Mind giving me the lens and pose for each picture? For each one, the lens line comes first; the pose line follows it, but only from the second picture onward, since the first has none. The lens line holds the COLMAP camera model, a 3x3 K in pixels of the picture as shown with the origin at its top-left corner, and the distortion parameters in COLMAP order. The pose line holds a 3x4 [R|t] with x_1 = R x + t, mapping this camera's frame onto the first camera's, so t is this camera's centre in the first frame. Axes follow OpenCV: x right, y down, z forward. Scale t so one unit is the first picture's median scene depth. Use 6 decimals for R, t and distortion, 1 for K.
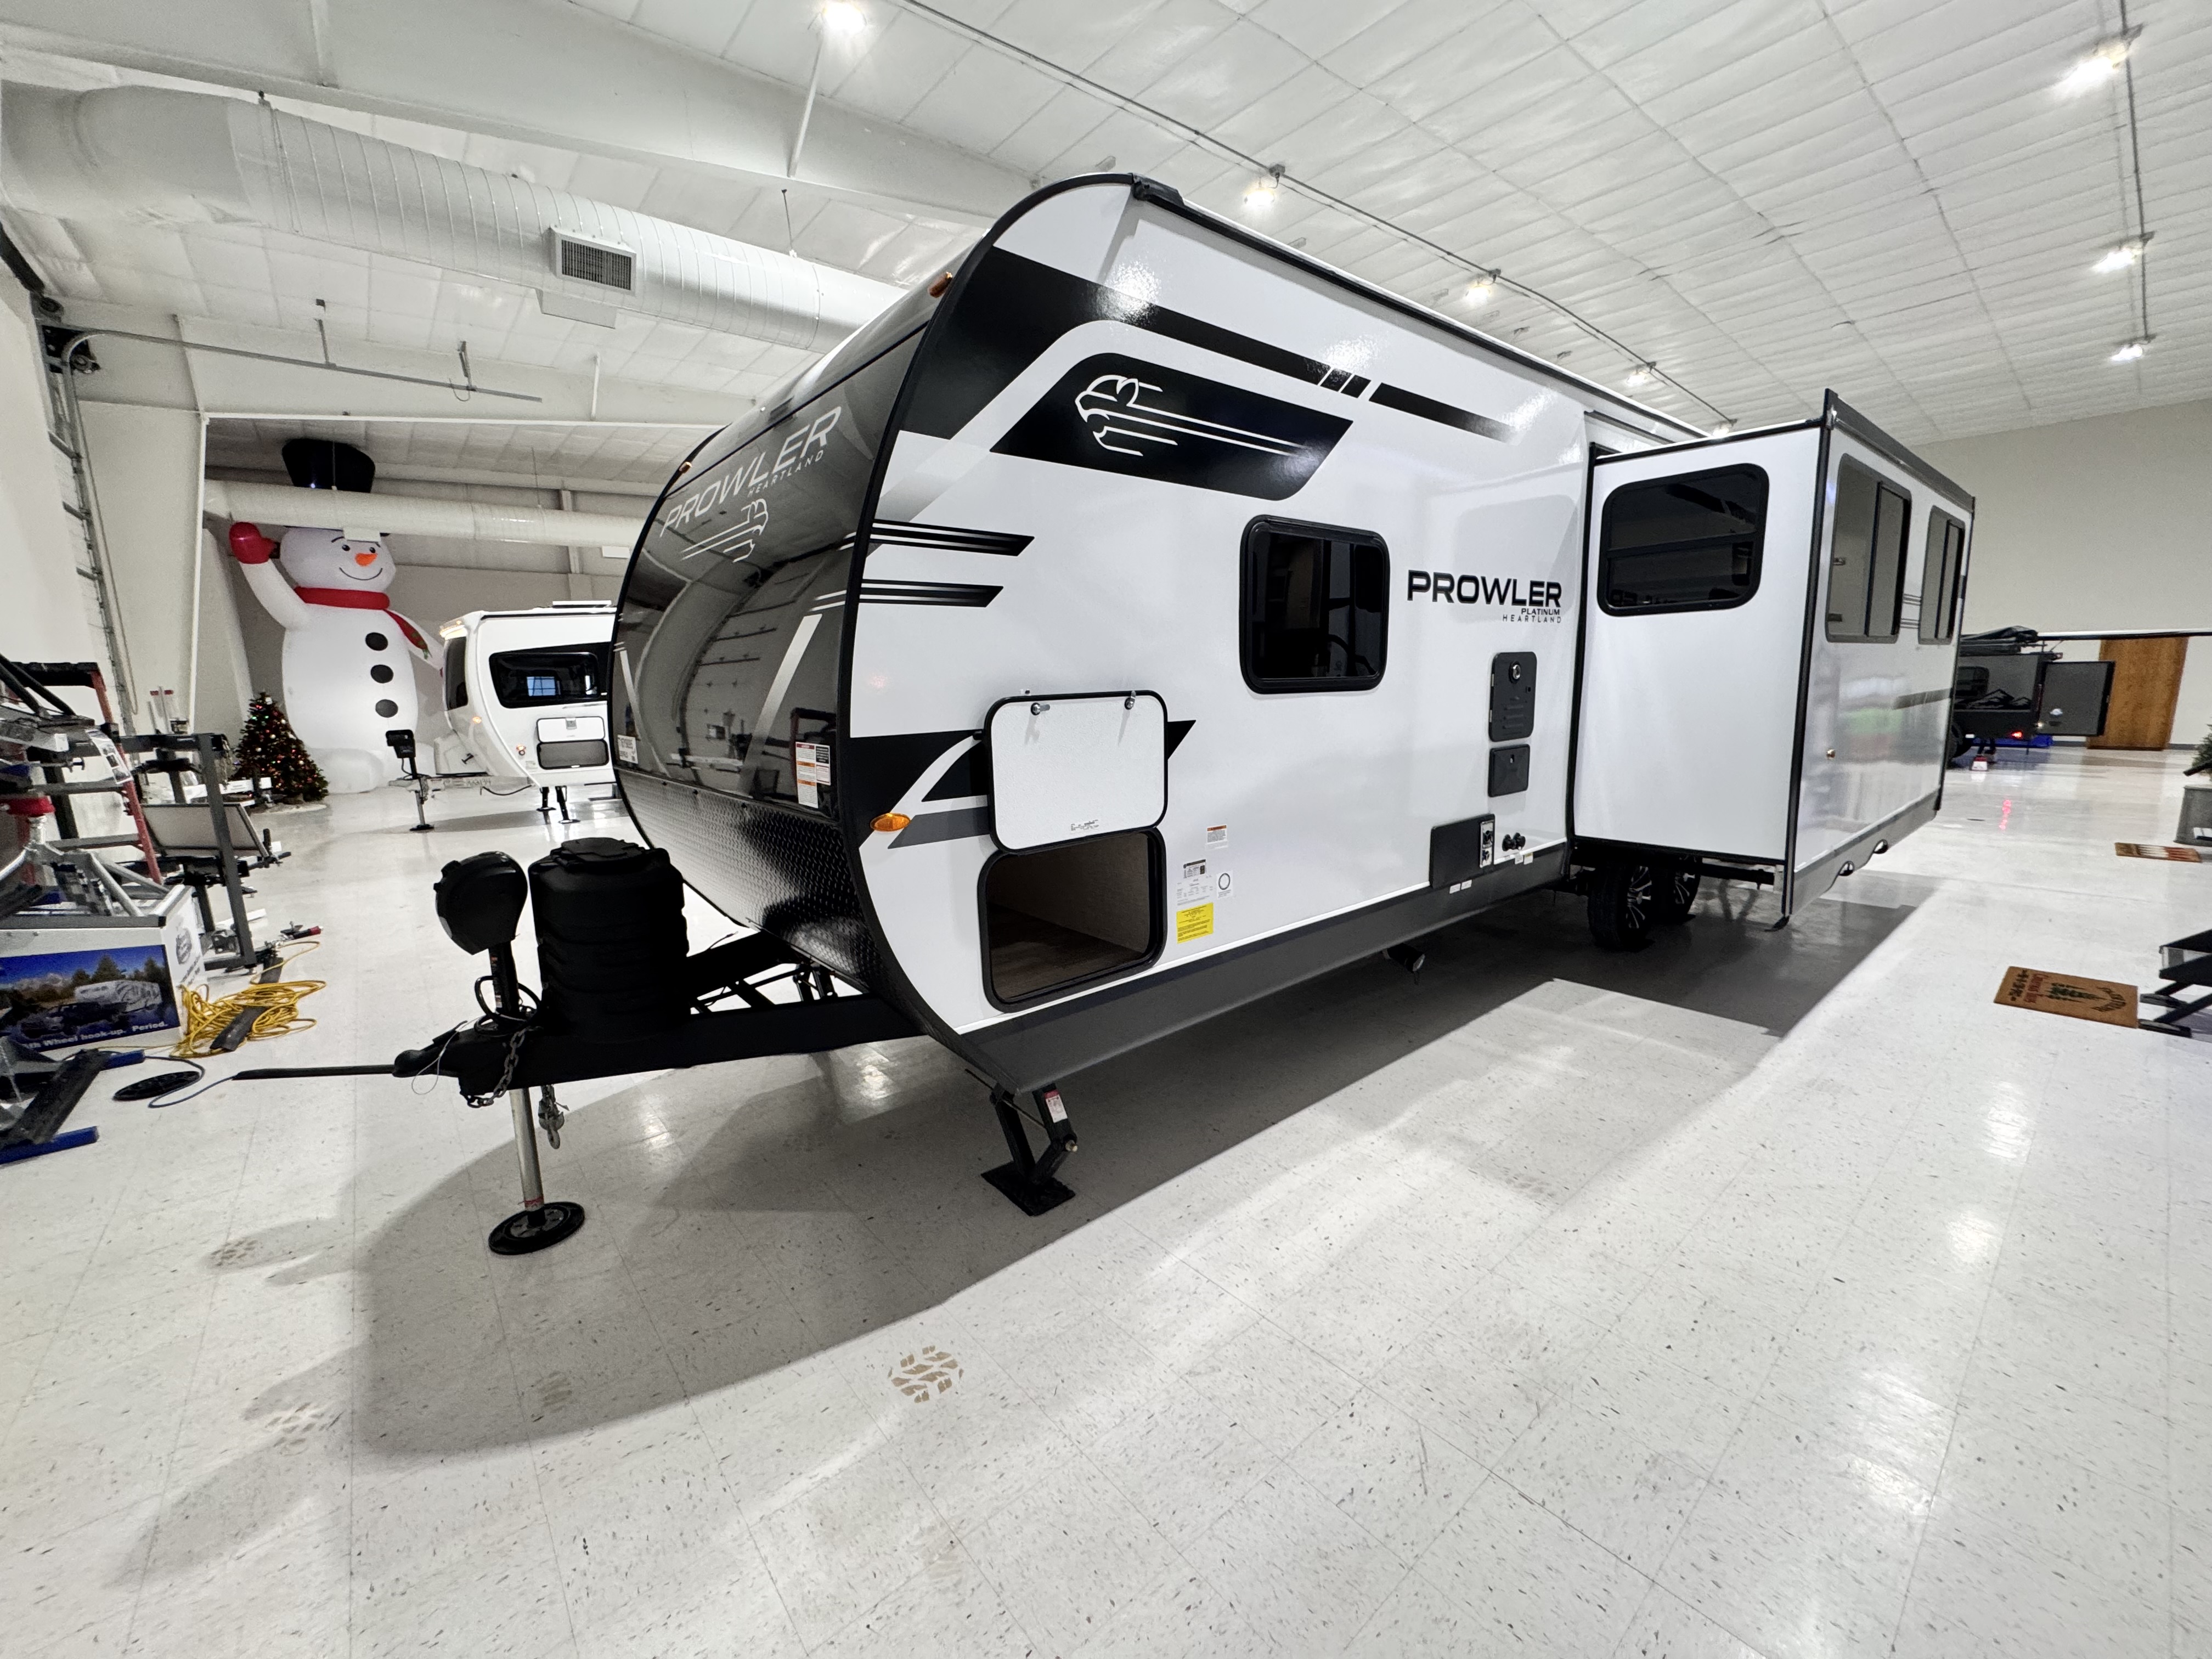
lens RADIAL K [[874.9, 0, 1102.7], [0, 874.9, 821.5], [0, 0, 1]] dist [-0.000253, -0.000062]
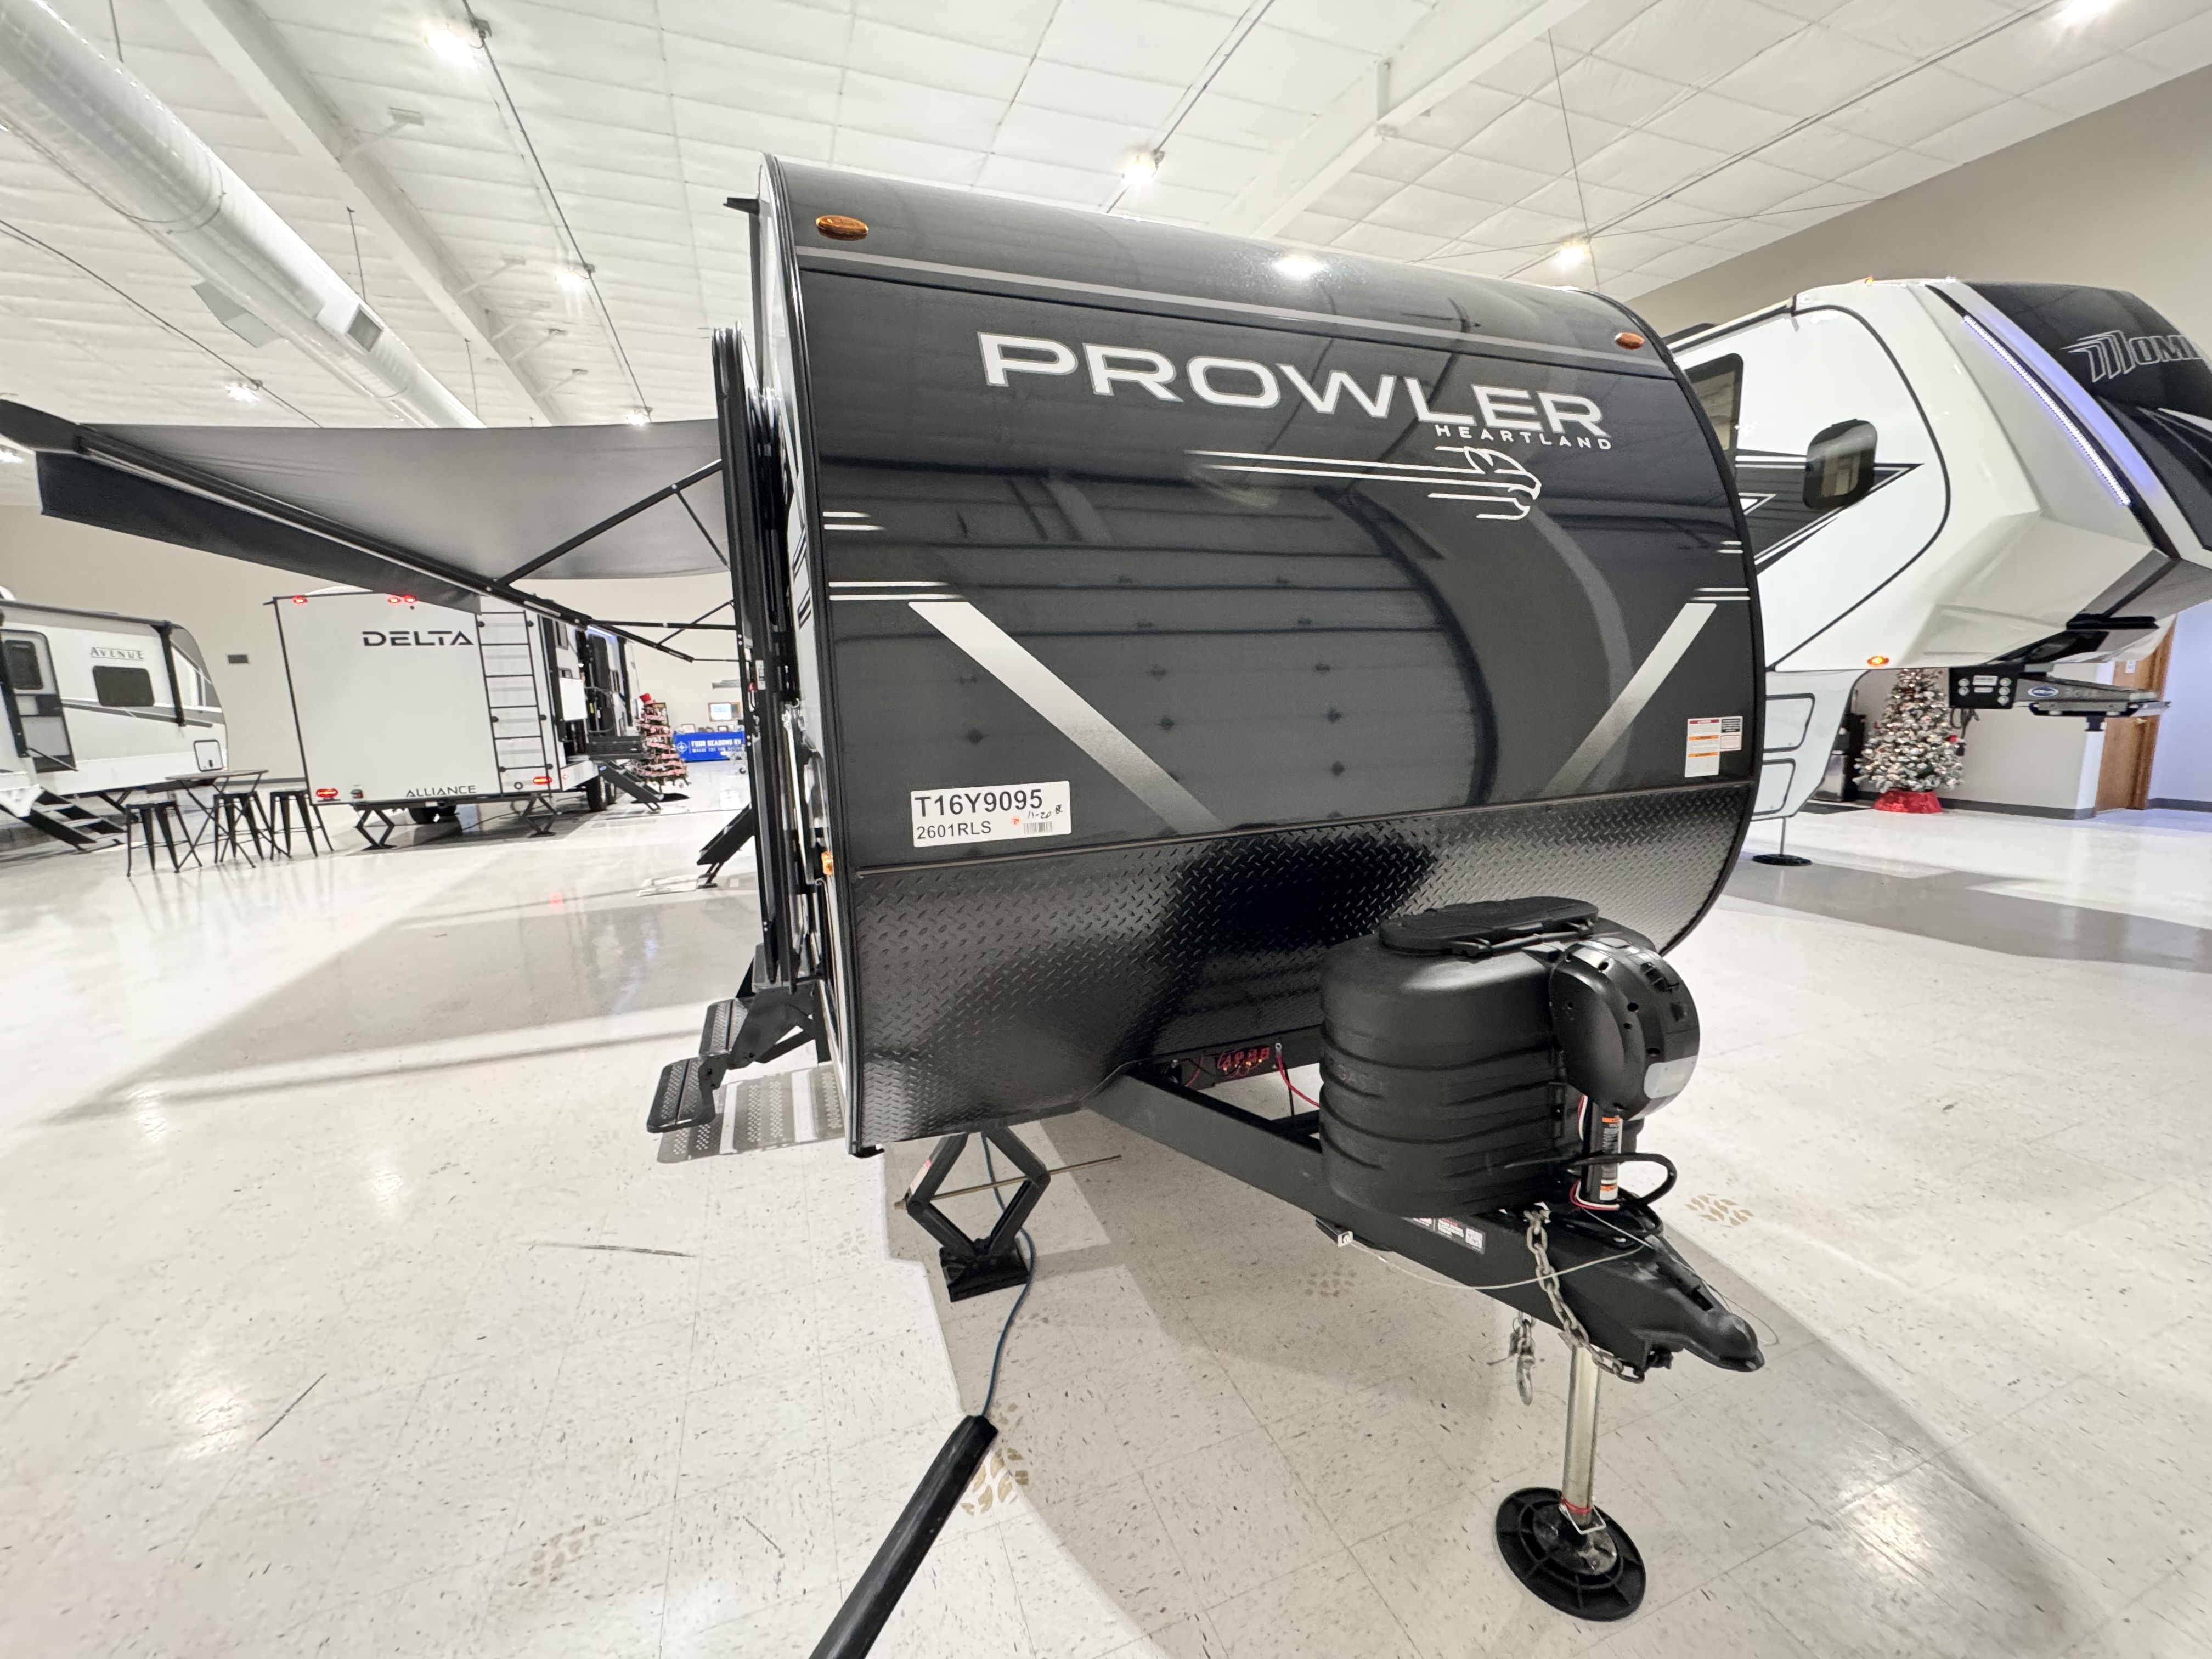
lens RADIAL K [[874.9, 0, 1102.7], [0, 874.9, 821.5], [0, 0, 1]] dist [-0.000253, -0.000062]
pose [[0.324139, -0.133065, 0.936604, -0.499406], [0.172348, 0.981795, 0.079839, -0.053921], [-0.930177, 0.135543, 0.341171, 0.410215]]
